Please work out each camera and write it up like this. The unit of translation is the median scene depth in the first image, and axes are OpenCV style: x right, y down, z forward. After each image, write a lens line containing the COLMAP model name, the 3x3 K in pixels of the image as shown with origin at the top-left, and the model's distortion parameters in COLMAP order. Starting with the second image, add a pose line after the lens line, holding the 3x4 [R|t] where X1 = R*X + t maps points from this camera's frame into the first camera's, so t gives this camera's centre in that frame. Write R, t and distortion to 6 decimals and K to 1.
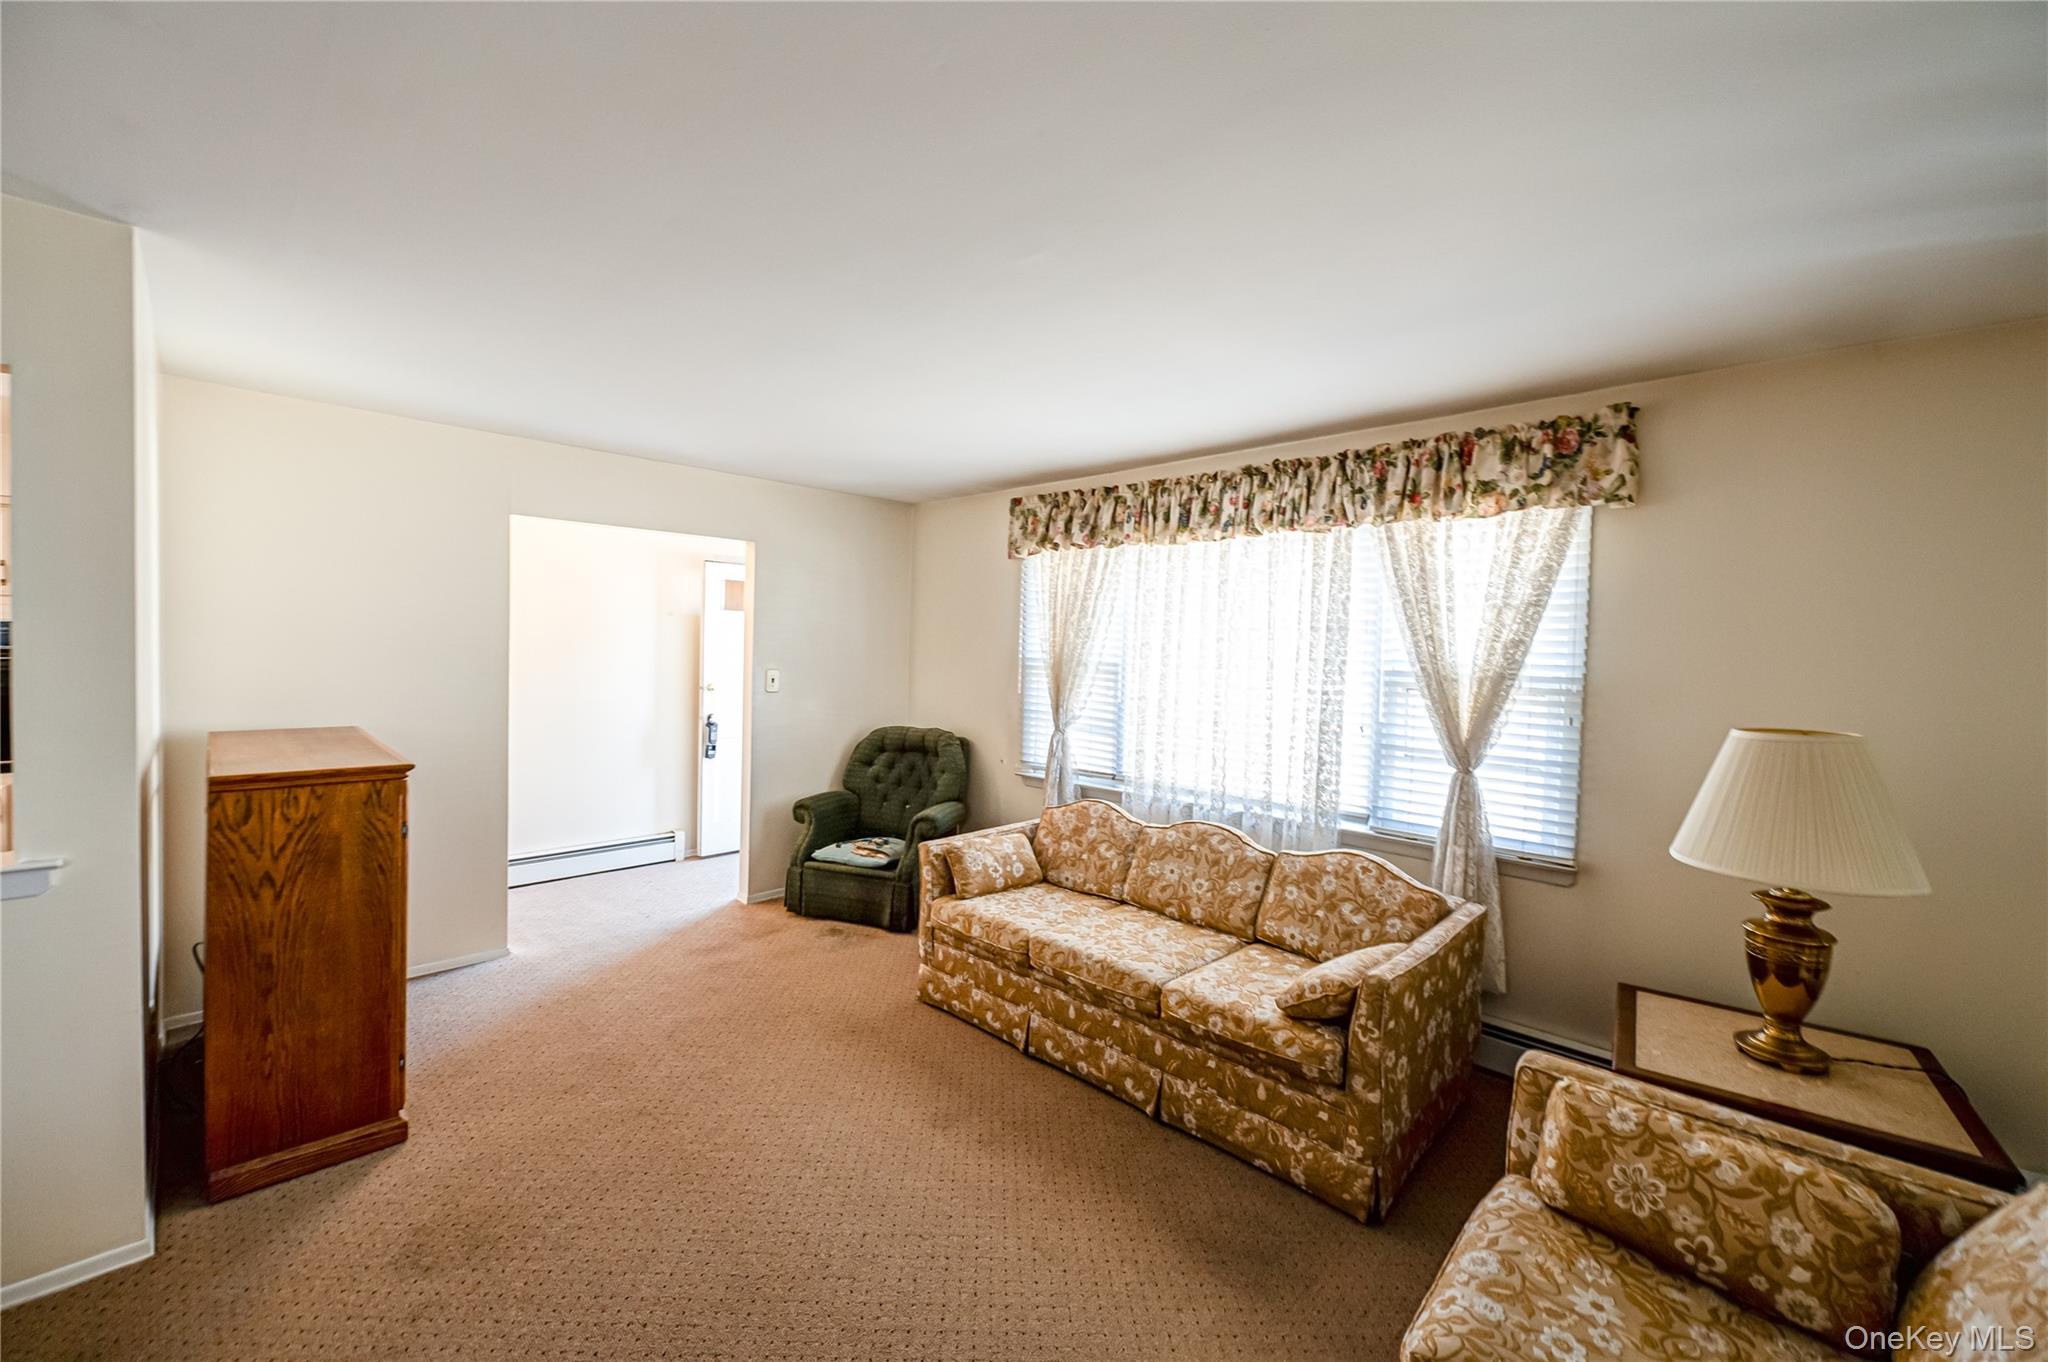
lens RADIAL K [[800.5, 0, 1031.8], [0, 800.5, 675.6], [0, 0, 1]] dist [-0.010483, -0.000256]
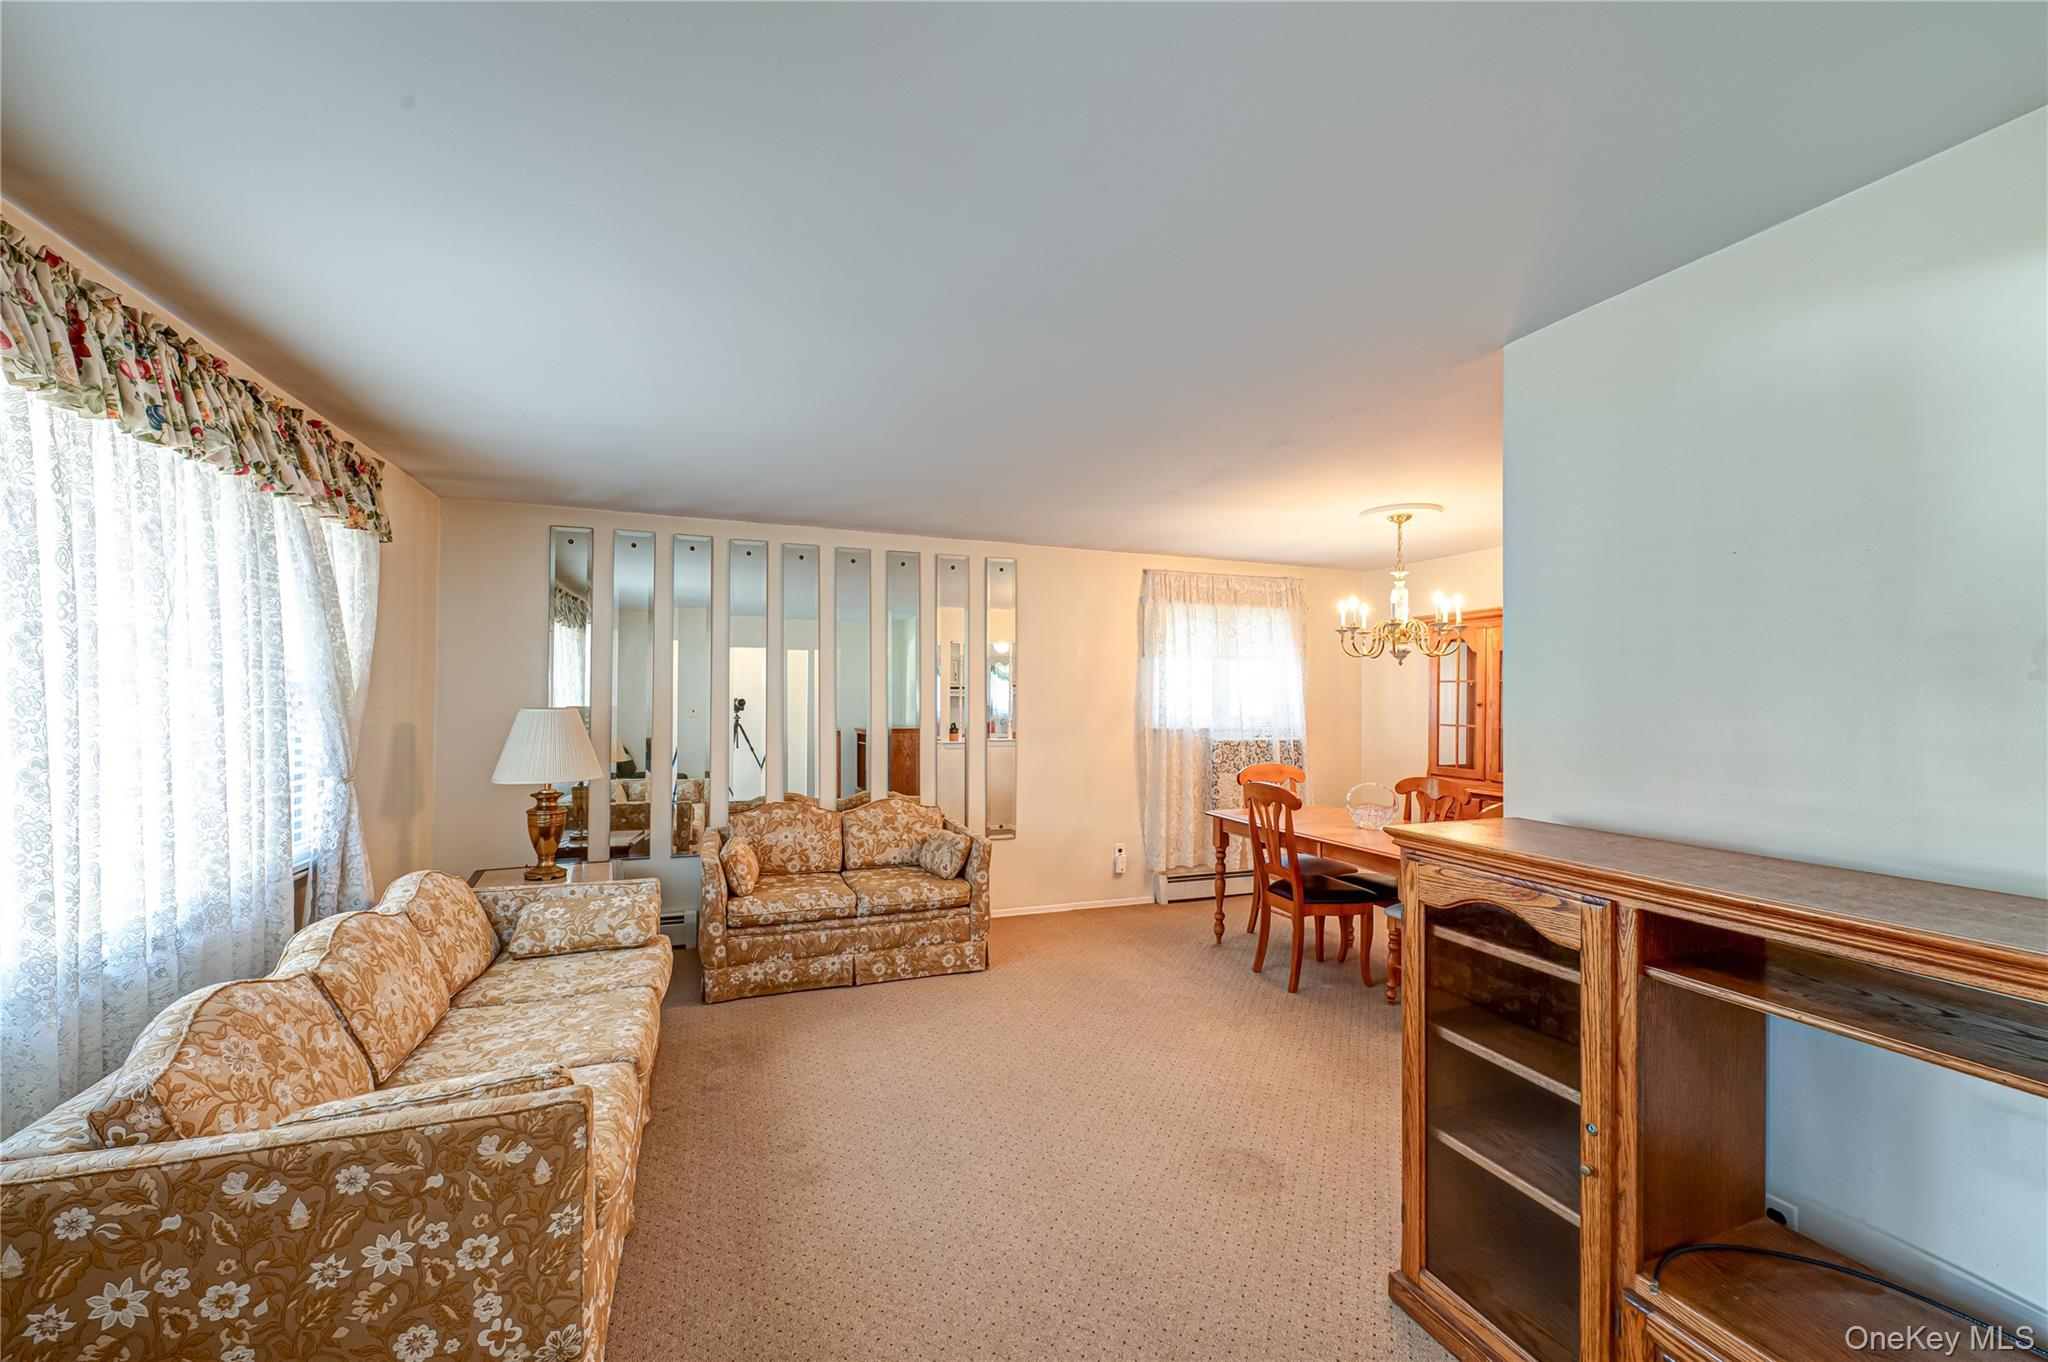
lens RADIAL K [[800.5, 0, 1031.8], [0, 800.5, 675.6], [0, 0, 1]] dist [-0.010483, -0.000256]
pose [[-0.900527, -0.027978, 0.433899, -0.630411], [-0.023607, 0.999602, 0.015462, -0.044257], [-0.434159, 0.003681, -0.900829, 1.478304]]
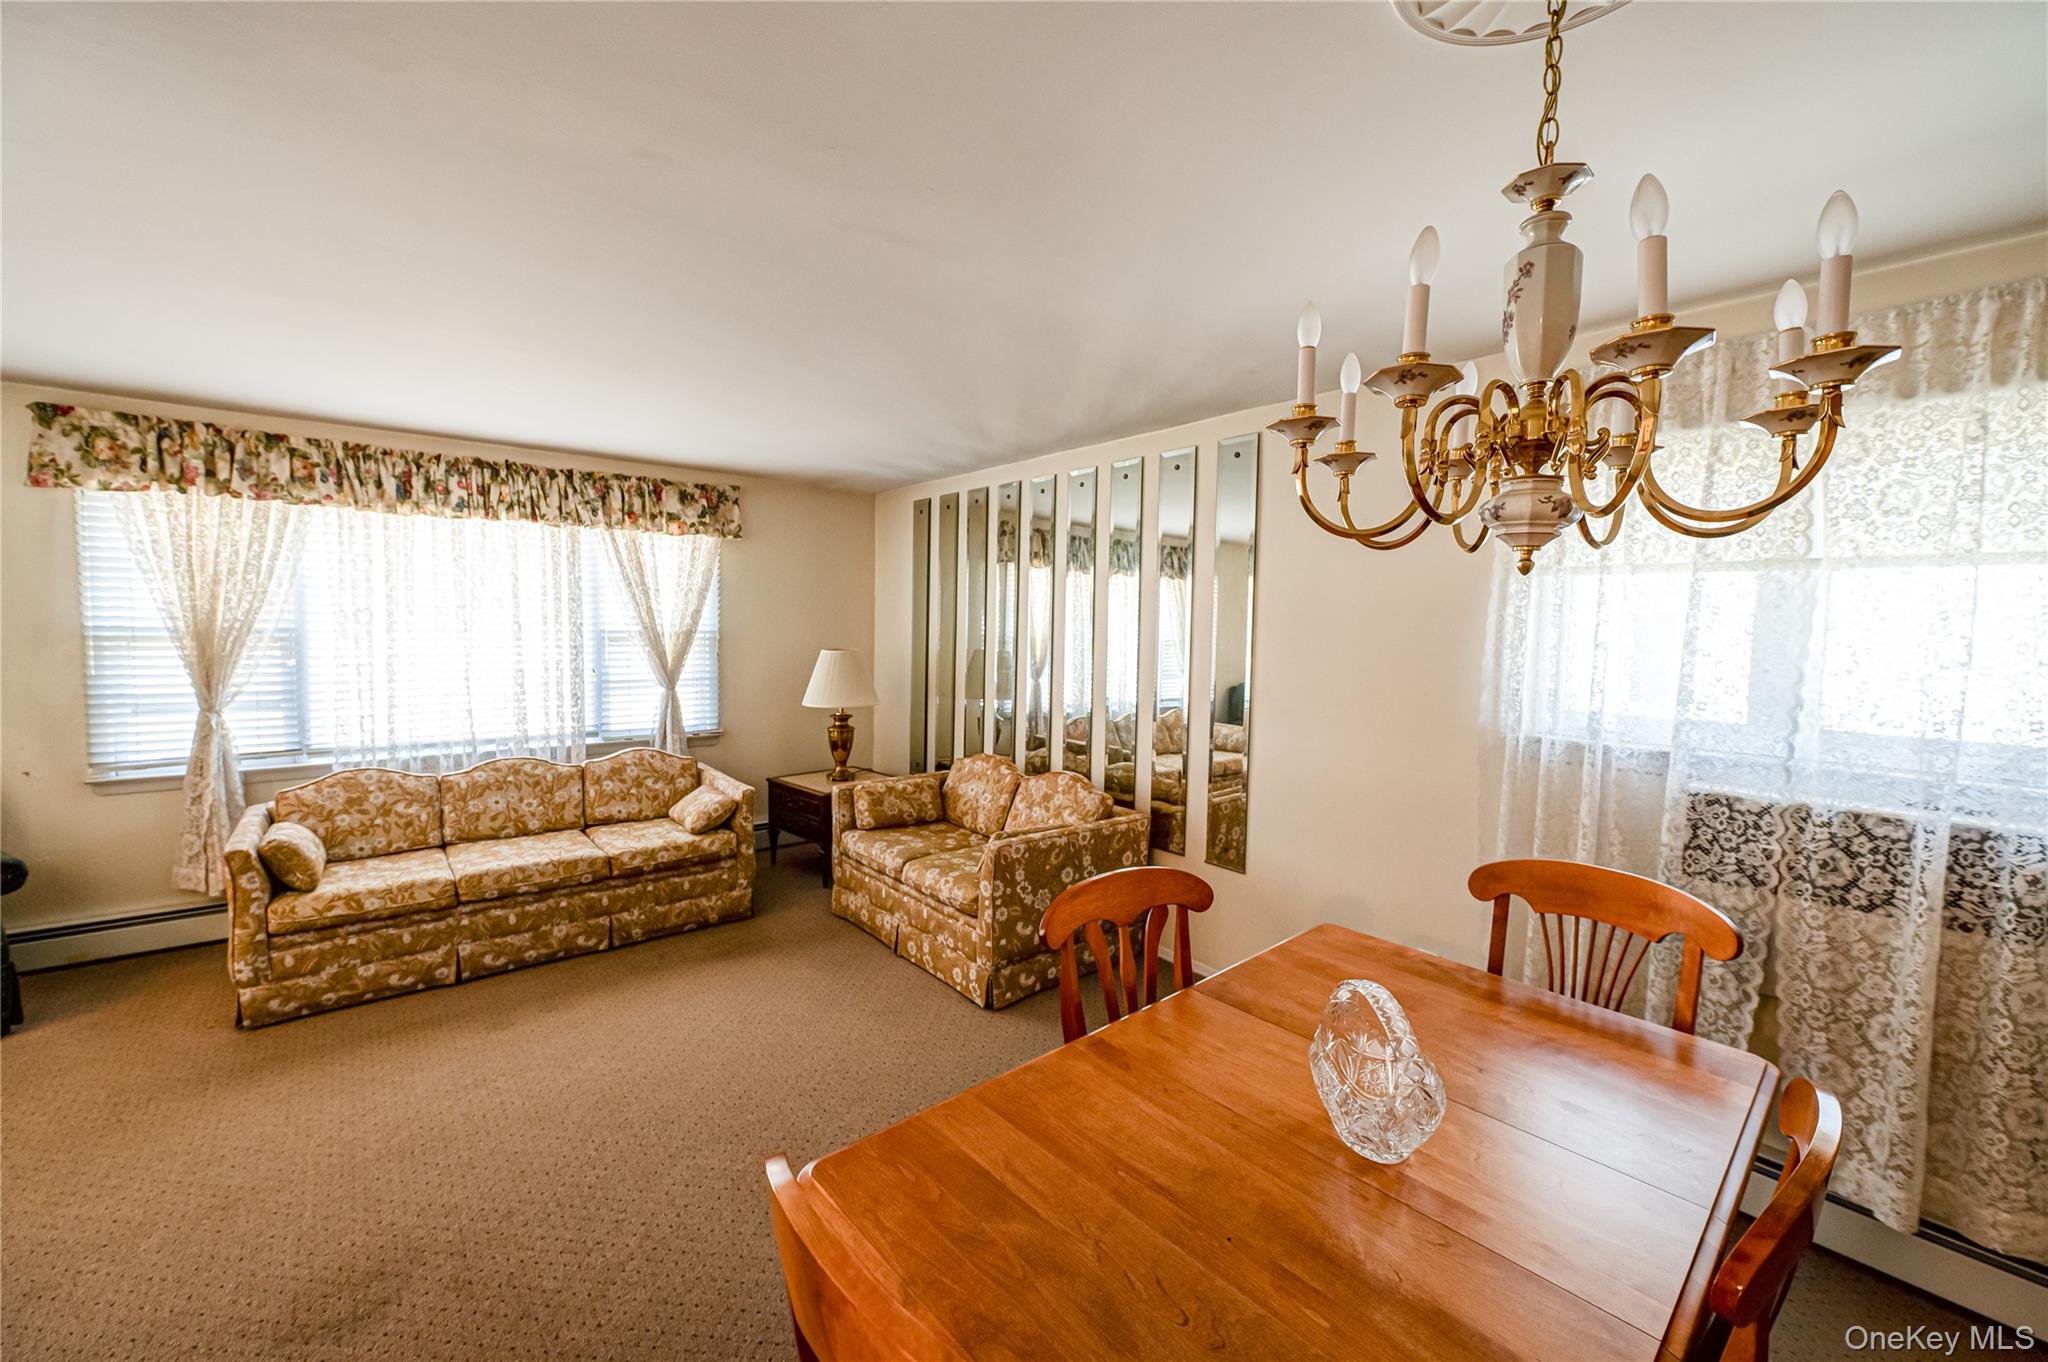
lens RADIAL K [[800.5, 0, 1031.8], [0, 800.5, 675.6], [0, 0, 1]] dist [-0.010483, -0.000256]
pose [[0.107928, -0.091645, 0.989926, -0.978193], [0.013927, 0.995784, 0.090668, -0.045696], [-0.994061, 0.004001, 0.108750, 0.074666]]
